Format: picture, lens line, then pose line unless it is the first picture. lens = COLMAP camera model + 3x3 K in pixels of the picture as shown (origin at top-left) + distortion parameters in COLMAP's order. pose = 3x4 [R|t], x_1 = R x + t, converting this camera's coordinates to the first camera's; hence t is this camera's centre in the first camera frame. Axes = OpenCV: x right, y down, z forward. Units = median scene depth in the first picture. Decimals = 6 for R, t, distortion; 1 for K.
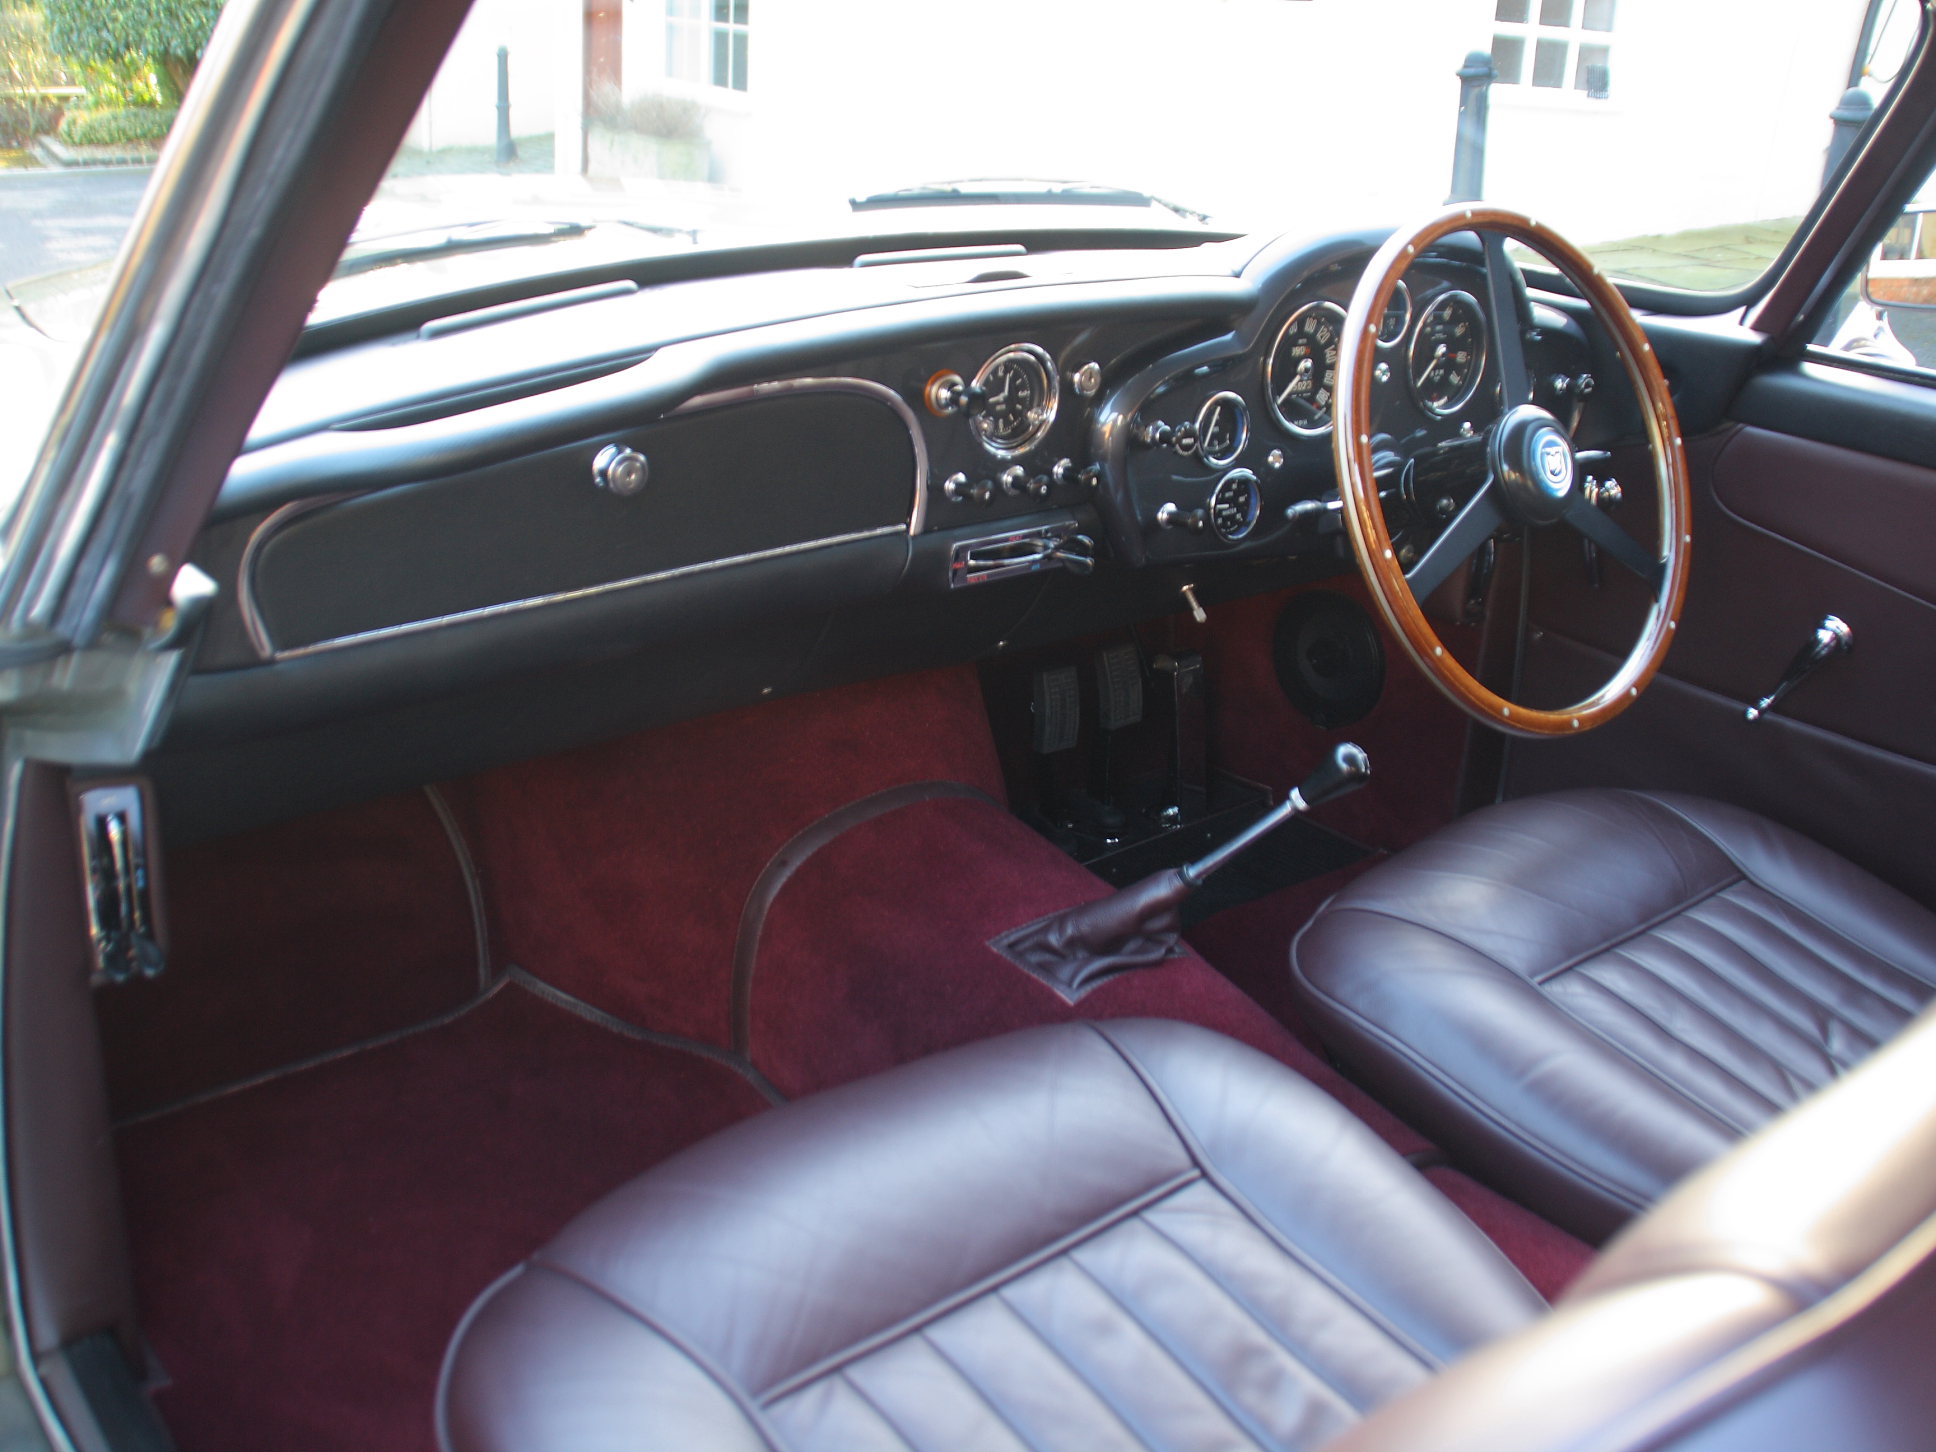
lens RADIAL K [[1786.1, 0, 965.4], [0, 1786.1, 677.0], [0, 0, 1]] dist [-0.168808, 0.133036]
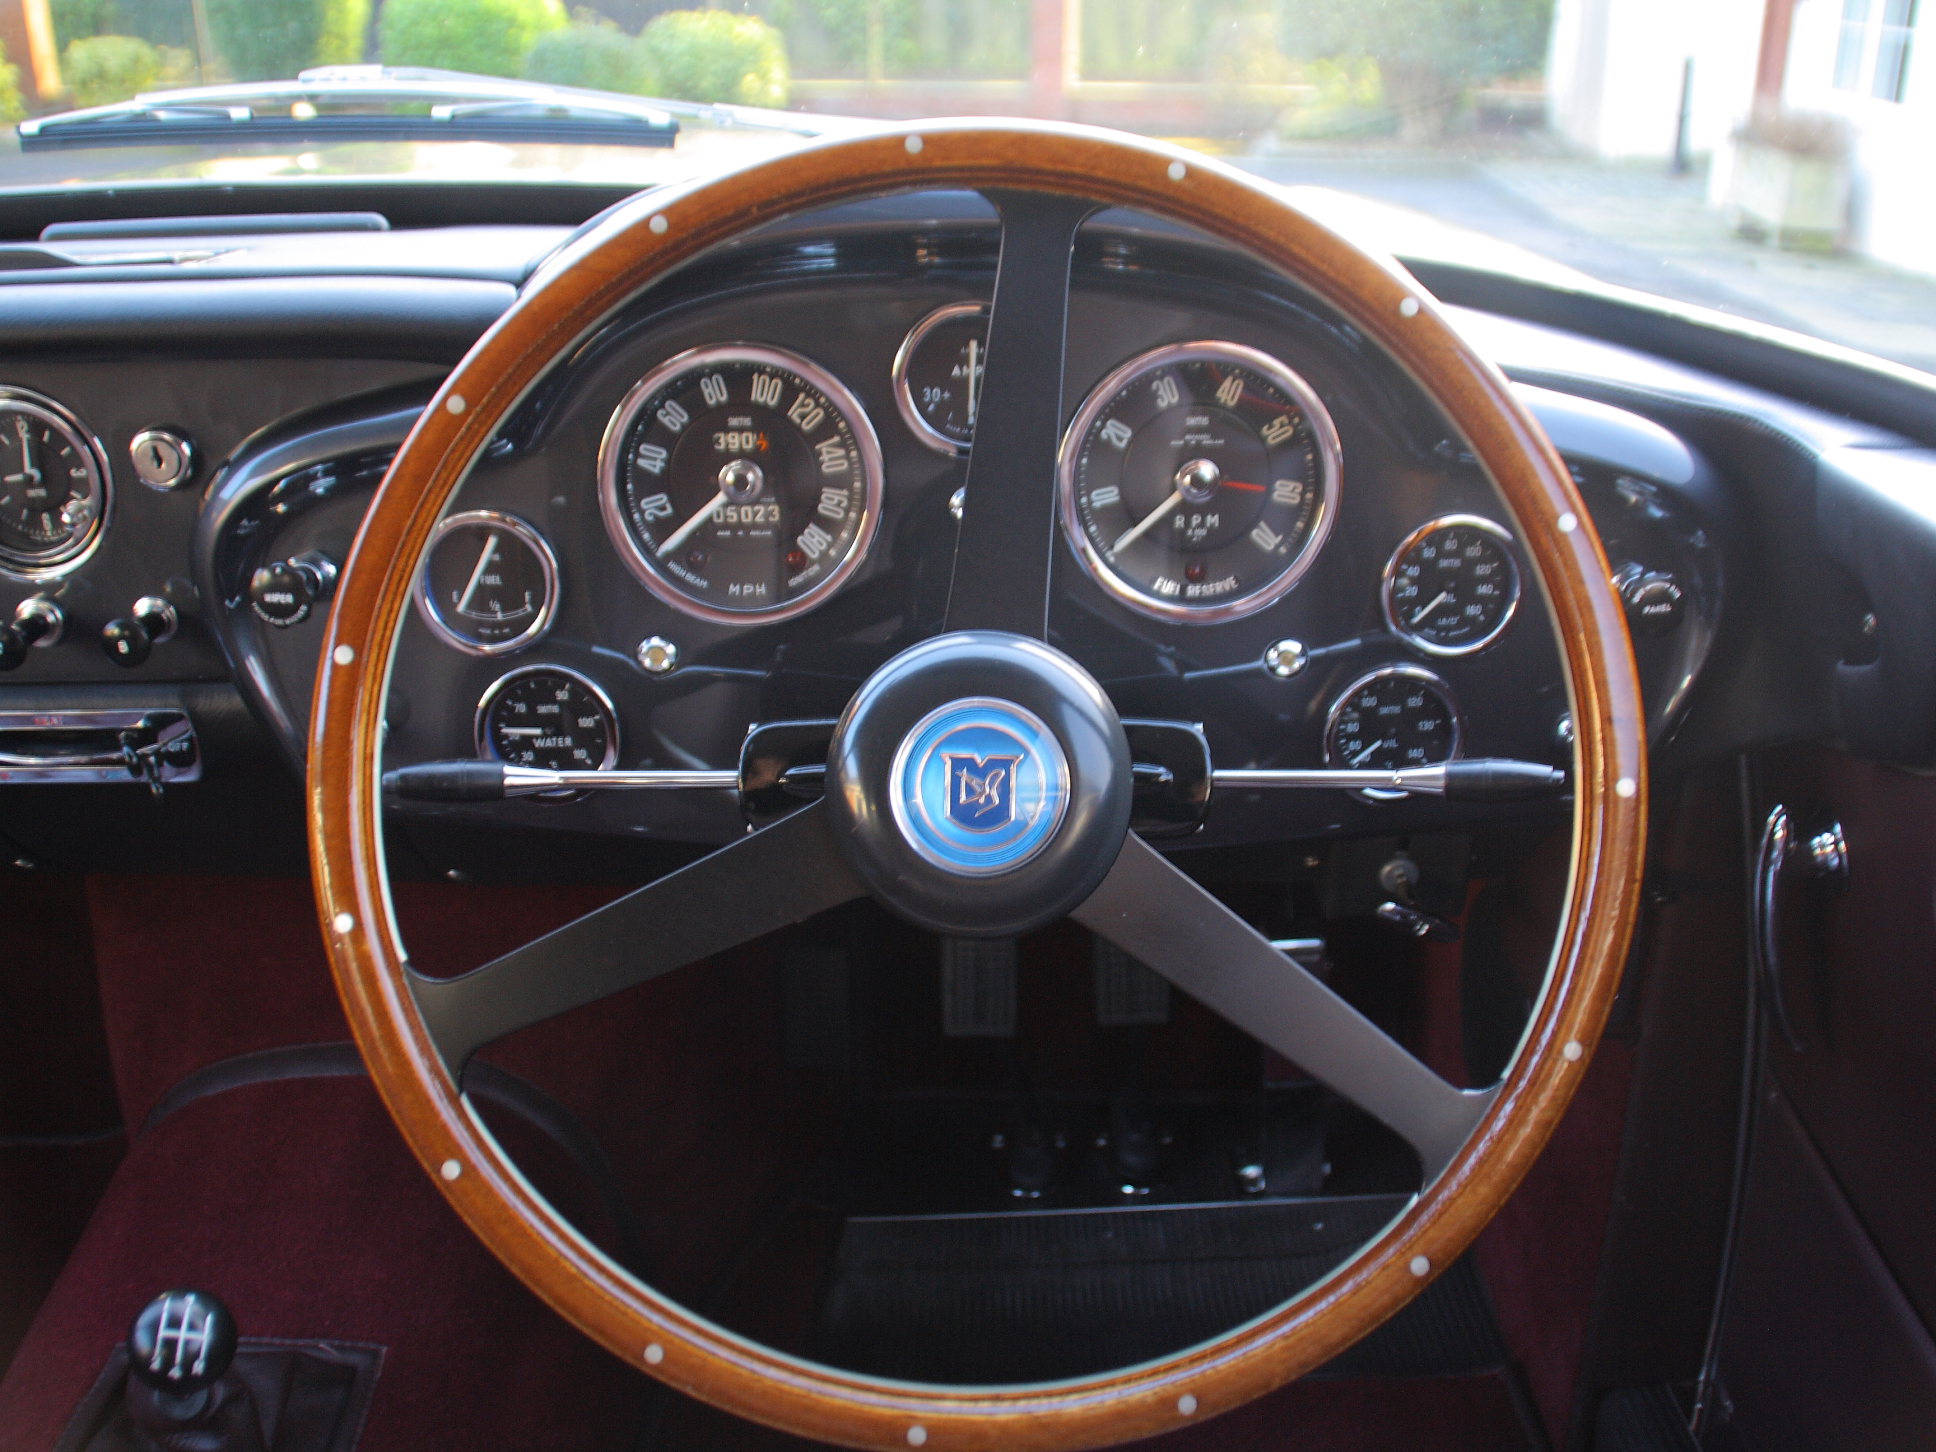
lens RADIAL K [[1786.1, 0, 965.4], [0, 1786.1, 677.0], [0, 0, 1]] dist [-0.168808, 0.133036]
pose [[0.799608, 0.181276, -0.572509, 0.542279], [-0.183803, 0.981476, 0.054057, -0.164364], [0.571703, 0.062004, 0.818114, 0.666262]]
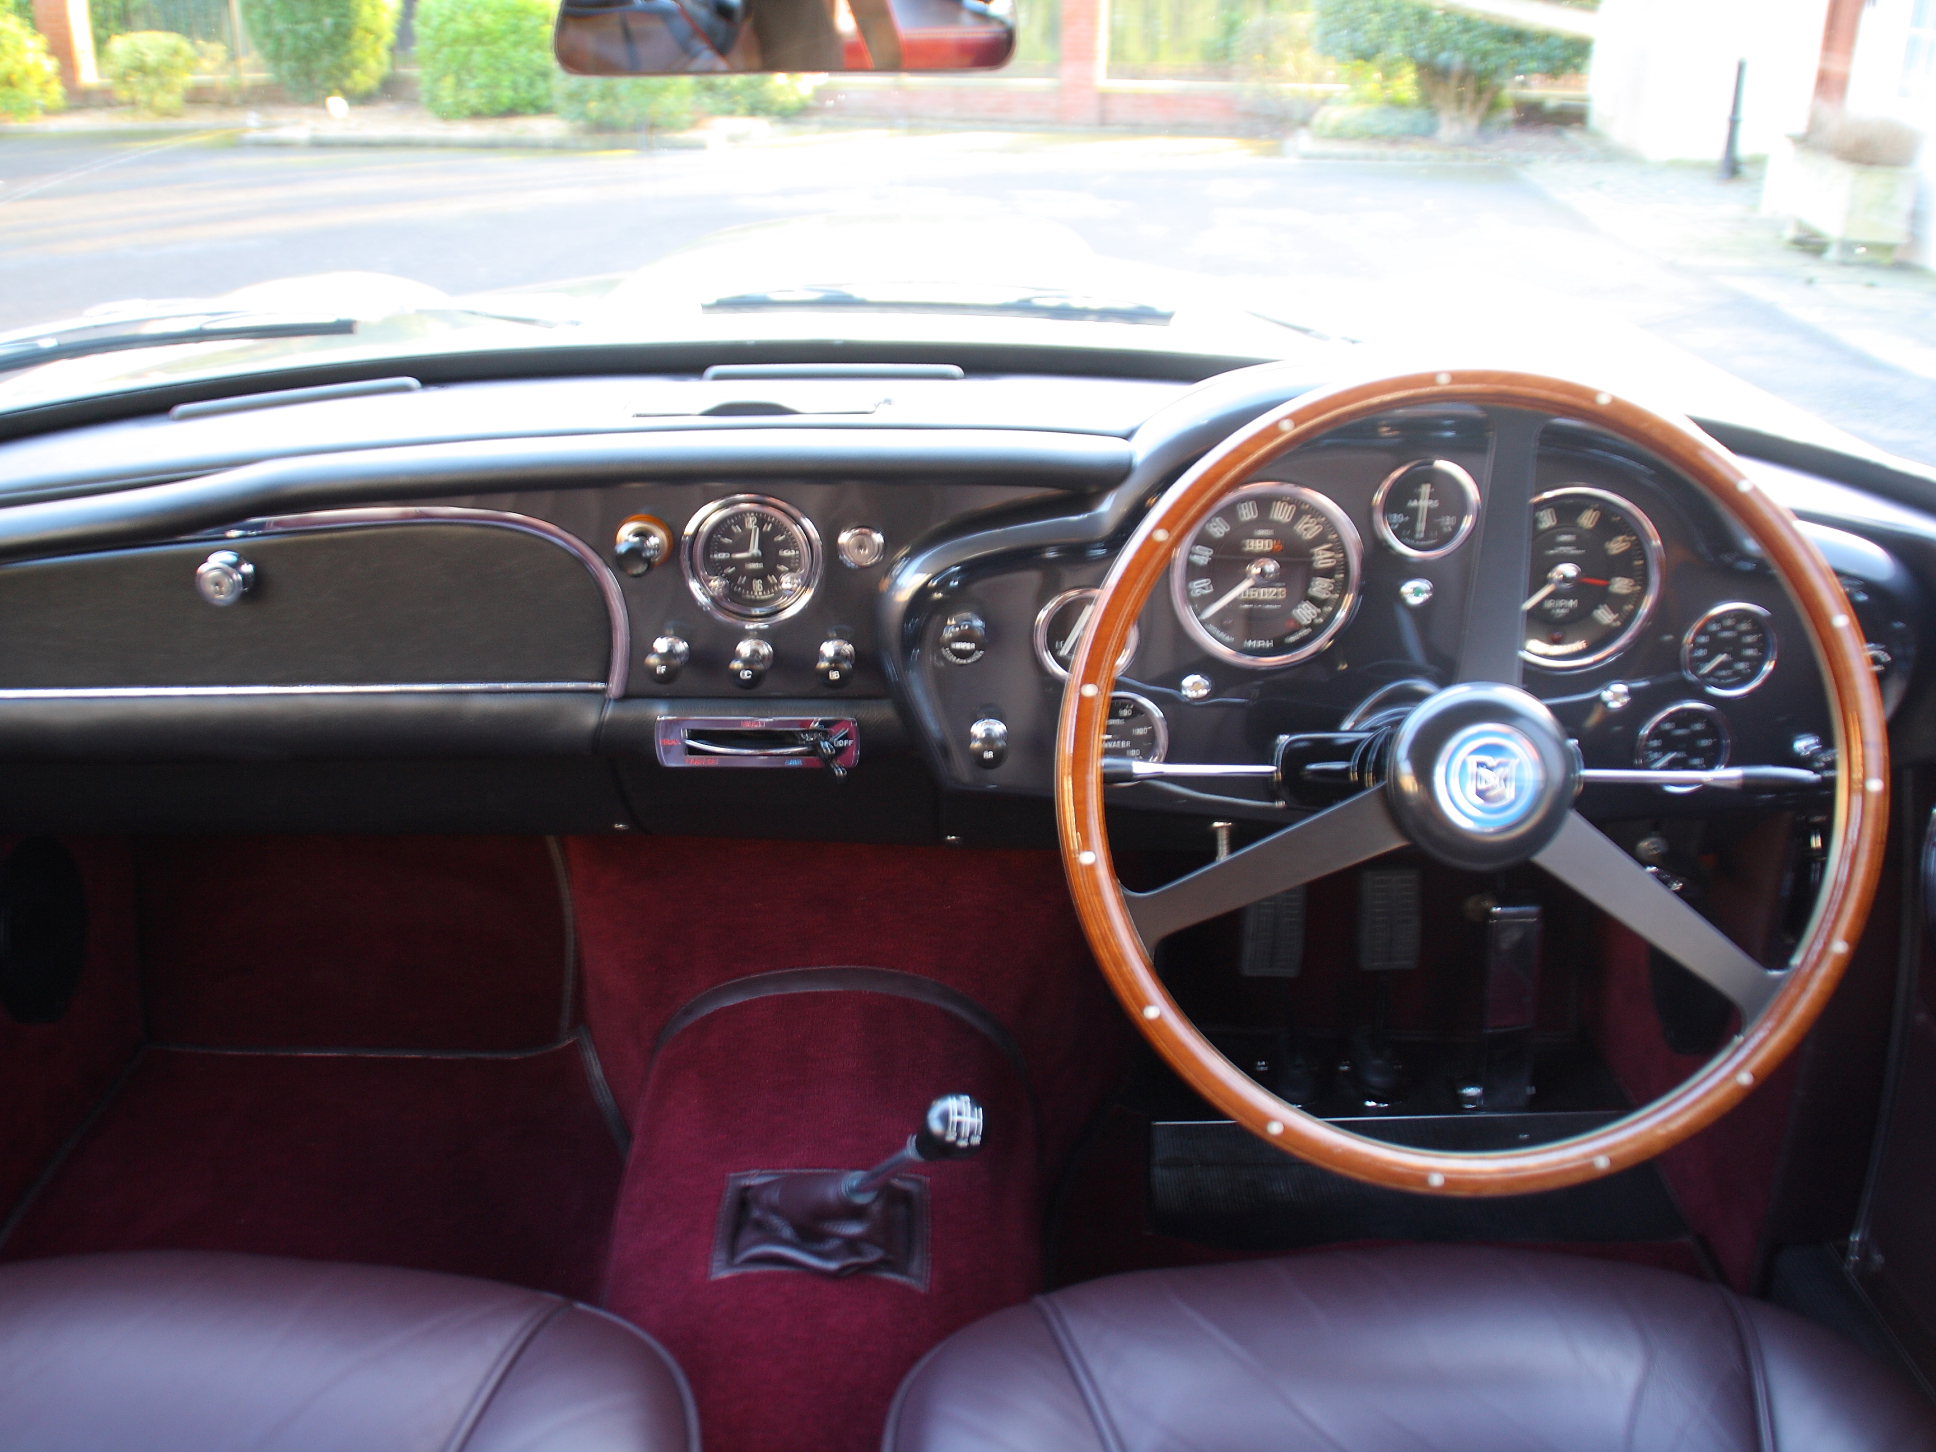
lens RADIAL K [[1782.5, 0, 900.2], [0, 1782.5, 691.9], [0, 0, 1]] dist [-0.148796, 0.116024]
pose [[0.767748, 0.199529, -0.608893, 0.541909], [-0.197108, 0.977744, 0.071867, -0.154096], [0.609681, 0.064842, 0.789990, 0.360728]]
